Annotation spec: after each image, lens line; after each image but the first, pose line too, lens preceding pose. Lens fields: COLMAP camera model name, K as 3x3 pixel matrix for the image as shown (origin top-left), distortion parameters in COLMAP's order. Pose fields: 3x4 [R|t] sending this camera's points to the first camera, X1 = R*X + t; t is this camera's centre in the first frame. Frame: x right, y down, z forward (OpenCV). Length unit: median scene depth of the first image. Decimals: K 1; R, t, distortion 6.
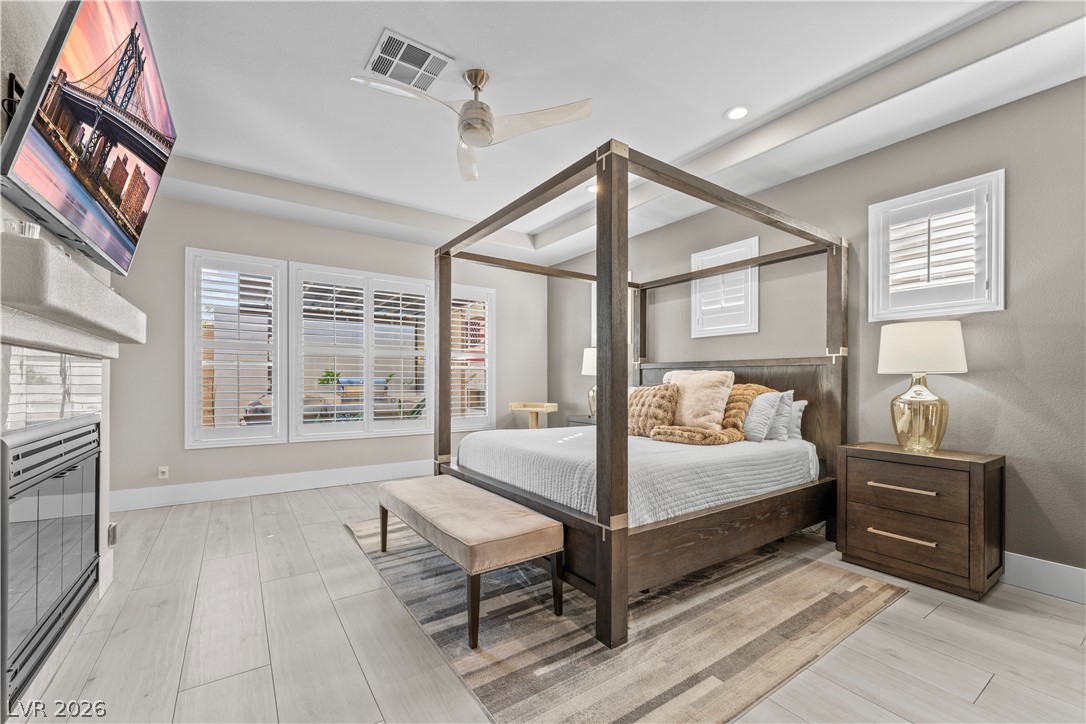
lens RADIAL K [[441.4, 0, 534.0], [0, 441.4, 381.9], [0, 0, 1]] dist [-0.000898, -0.000116]
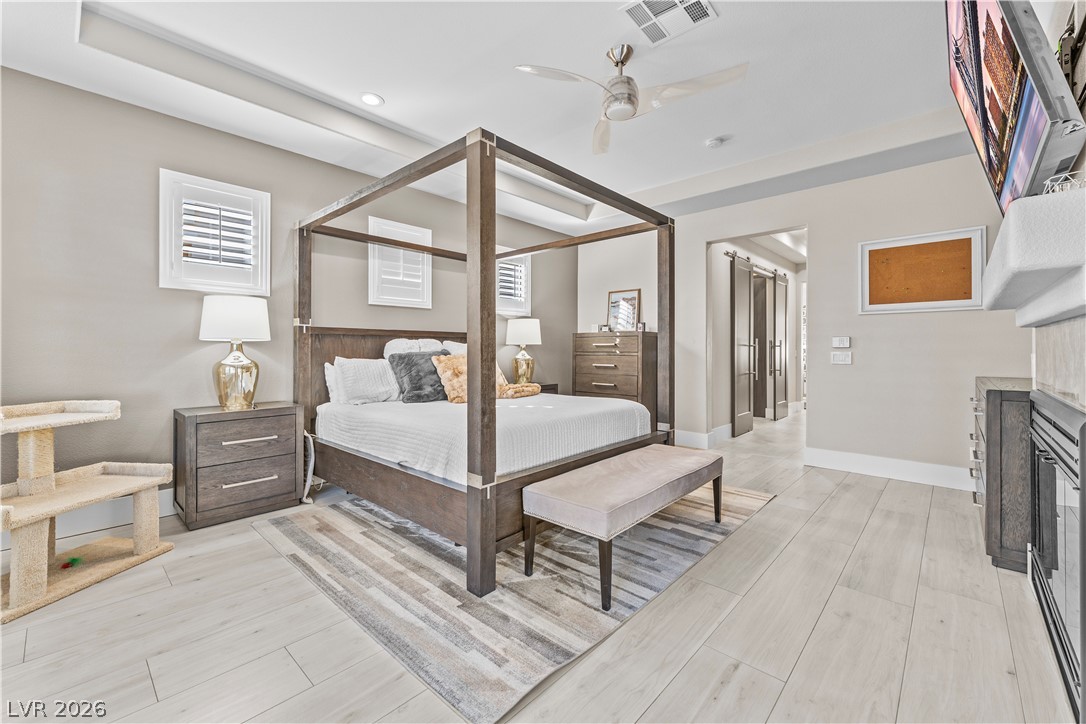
lens RADIAL K [[446.8, 0, 540.6], [0, 446.8, 352.4], [0, 0, 1]] dist [0.000710, -0.000013]
pose [[-0.232017, -0.014350, 0.972606, -0.842491], [0.001262, 0.999886, 0.015053, -0.010711], [-0.972711, 0.004720, -0.231973, 1.093495]]
